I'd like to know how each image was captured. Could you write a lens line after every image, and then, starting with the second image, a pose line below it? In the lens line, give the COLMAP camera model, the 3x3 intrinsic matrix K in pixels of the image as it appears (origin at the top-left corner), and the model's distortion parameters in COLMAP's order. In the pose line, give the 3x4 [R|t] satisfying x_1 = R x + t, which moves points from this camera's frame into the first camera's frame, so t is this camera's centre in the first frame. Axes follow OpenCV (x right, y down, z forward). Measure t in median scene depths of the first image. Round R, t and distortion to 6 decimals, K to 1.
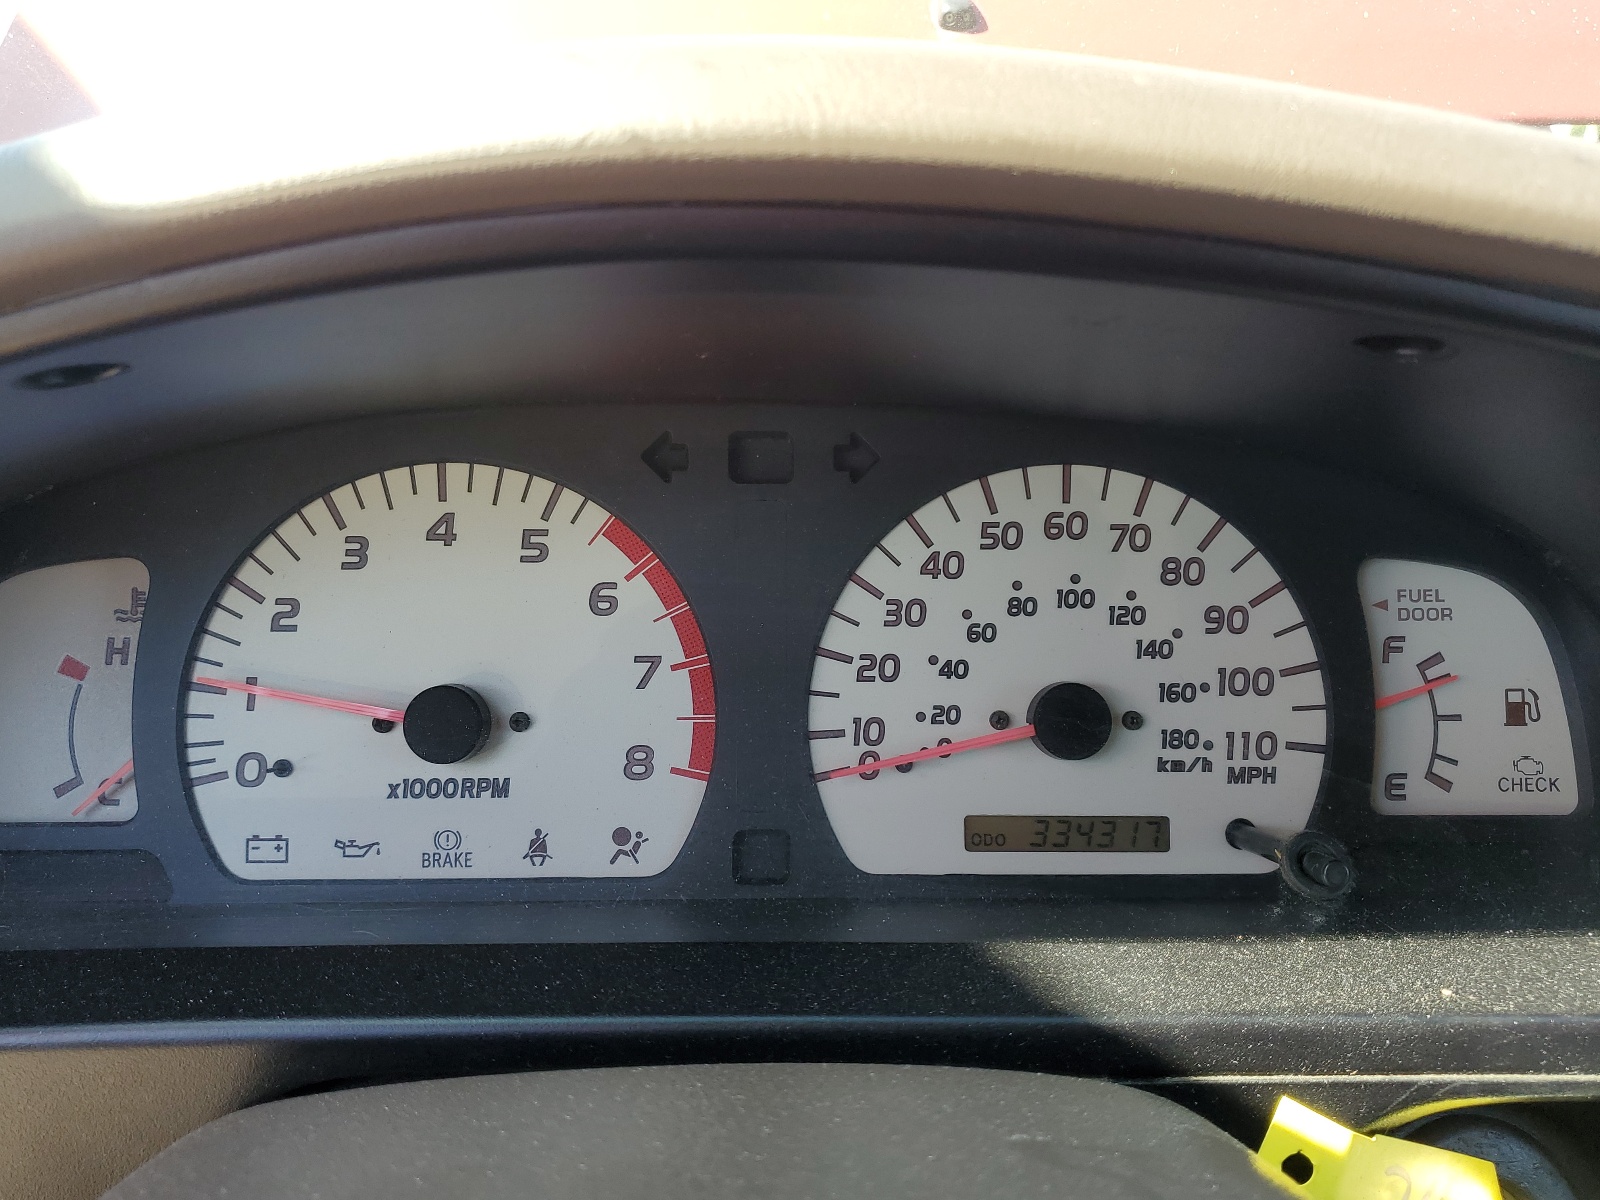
lens RADIAL K [[1219.2, 0, 799.8], [0, 1219.2, 603.0], [0, 0, 1]] dist [0.016978, 0.002459]
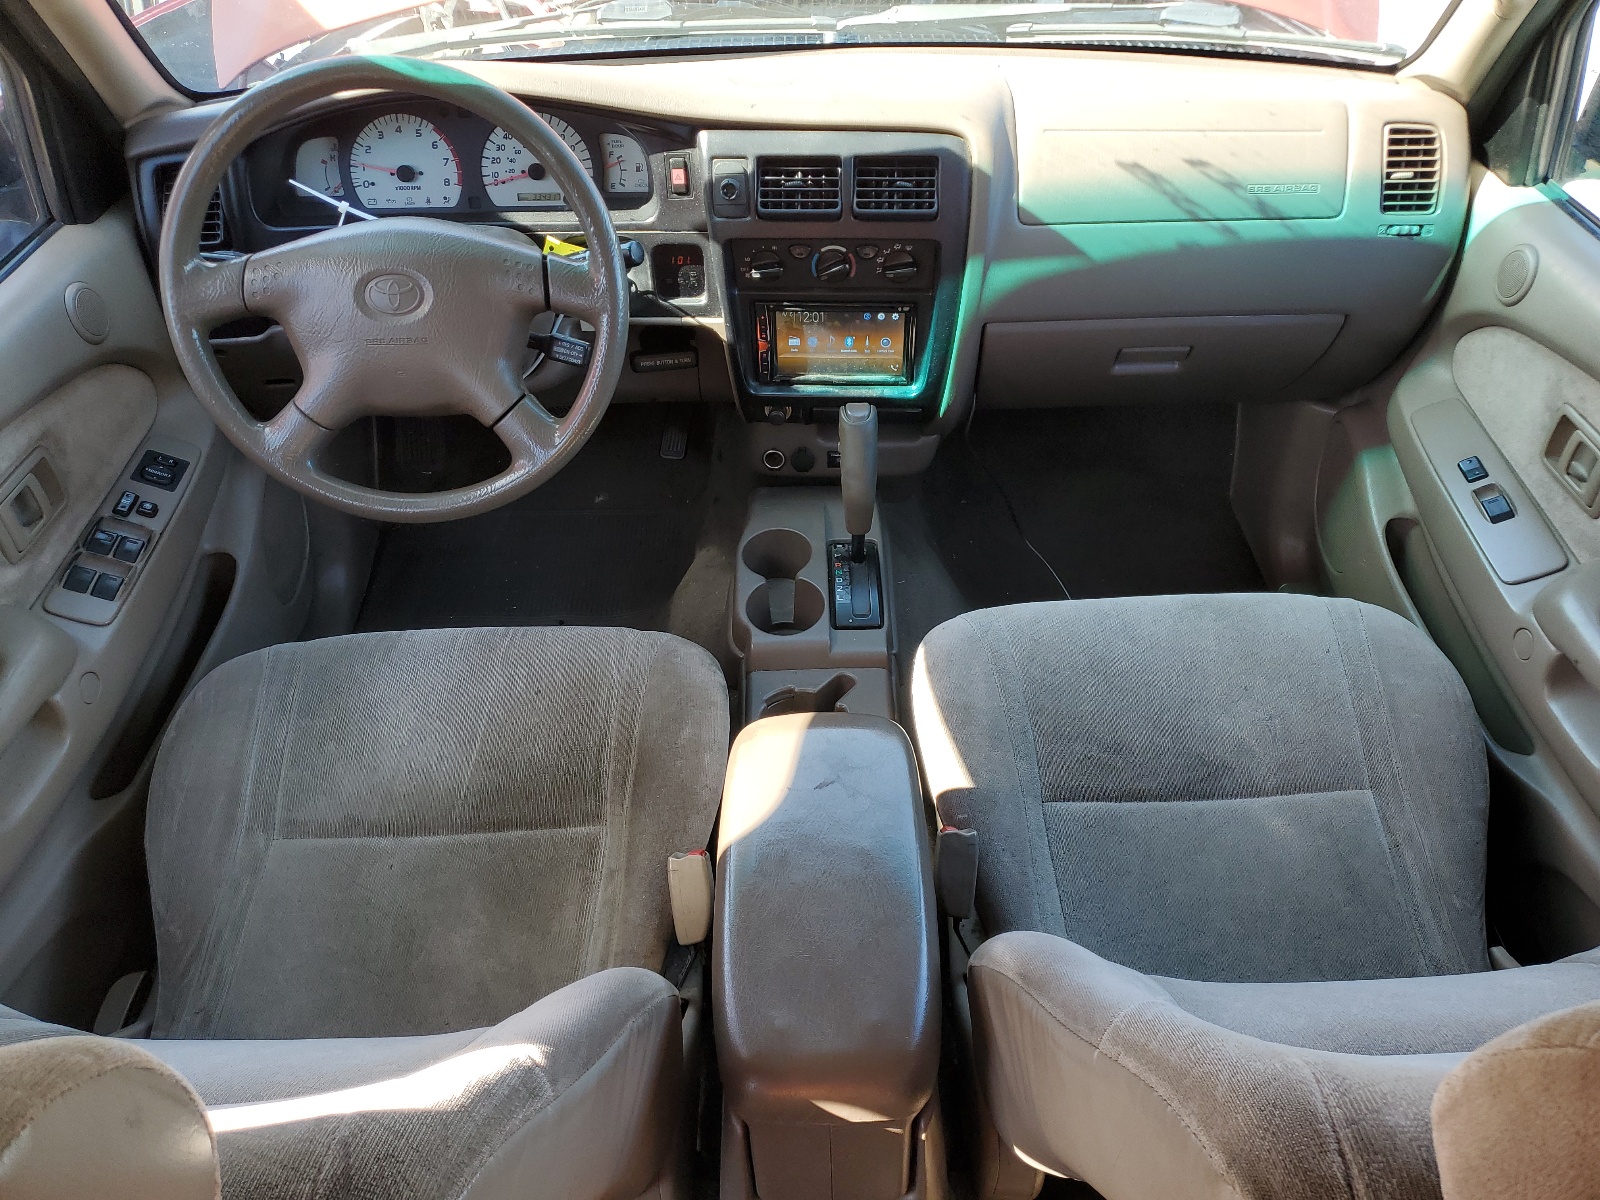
lens RADIAL K [[1219.2, 0, 796.5], [0, 1219.2, 599.8], [0, 0, 1]] dist [0.016978, 0.002459]
pose [[0.999760, -0.005312, -0.021231, 1.307770], [0.013596, 0.910961, 0.412269, -0.330168], [0.017150, -0.412459, 0.910815, -3.946746]]
